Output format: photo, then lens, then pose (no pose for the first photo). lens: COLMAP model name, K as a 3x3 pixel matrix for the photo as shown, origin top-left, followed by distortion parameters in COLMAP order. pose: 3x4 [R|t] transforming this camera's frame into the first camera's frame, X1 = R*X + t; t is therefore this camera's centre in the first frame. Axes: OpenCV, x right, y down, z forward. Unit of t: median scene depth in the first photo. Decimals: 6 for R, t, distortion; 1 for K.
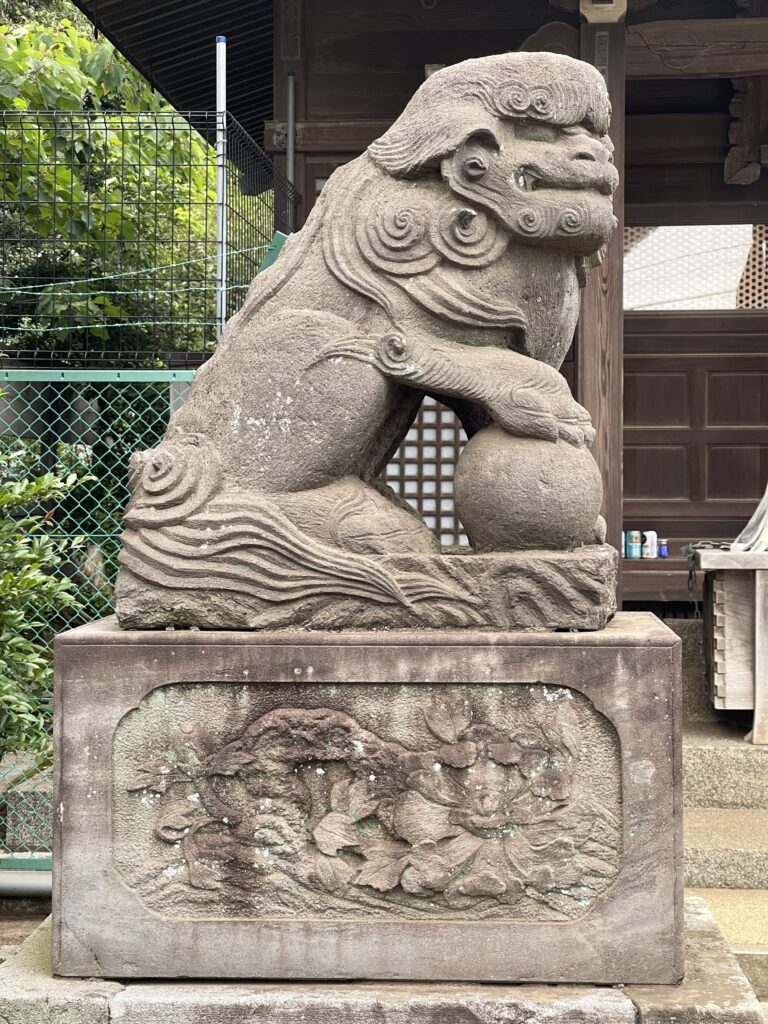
lens RADIAL K [[1941.8, 0, 383.9], [0, 1941.8, 512.5], [0, 0, 1]] dist [0.145687, 0.000000]
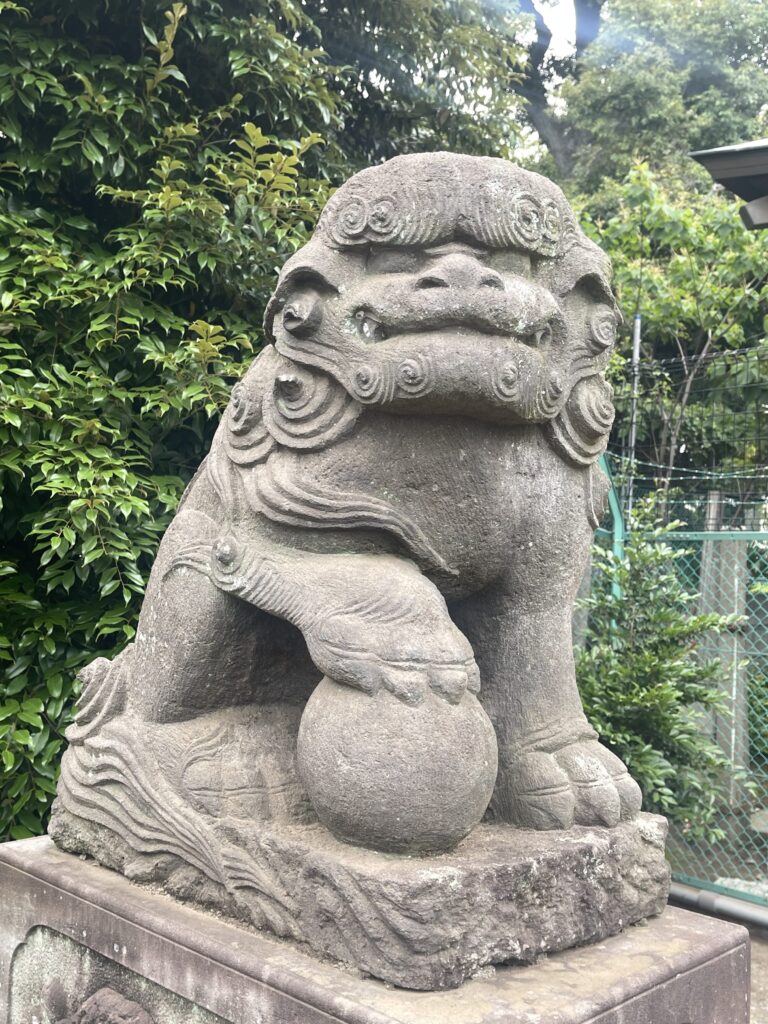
lens RADIAL K [[1055.5, 0, 384.7], [0, 1055.5, 516.5], [0, 0, 1]] dist [0.040171, 0.000000]
pose [[0.734783, -0.017486, -0.678077, 0.344741], [-0.035874, 0.997267, -0.064591, -0.074985], [0.677353, 0.071786, 0.732147, 0.723317]]
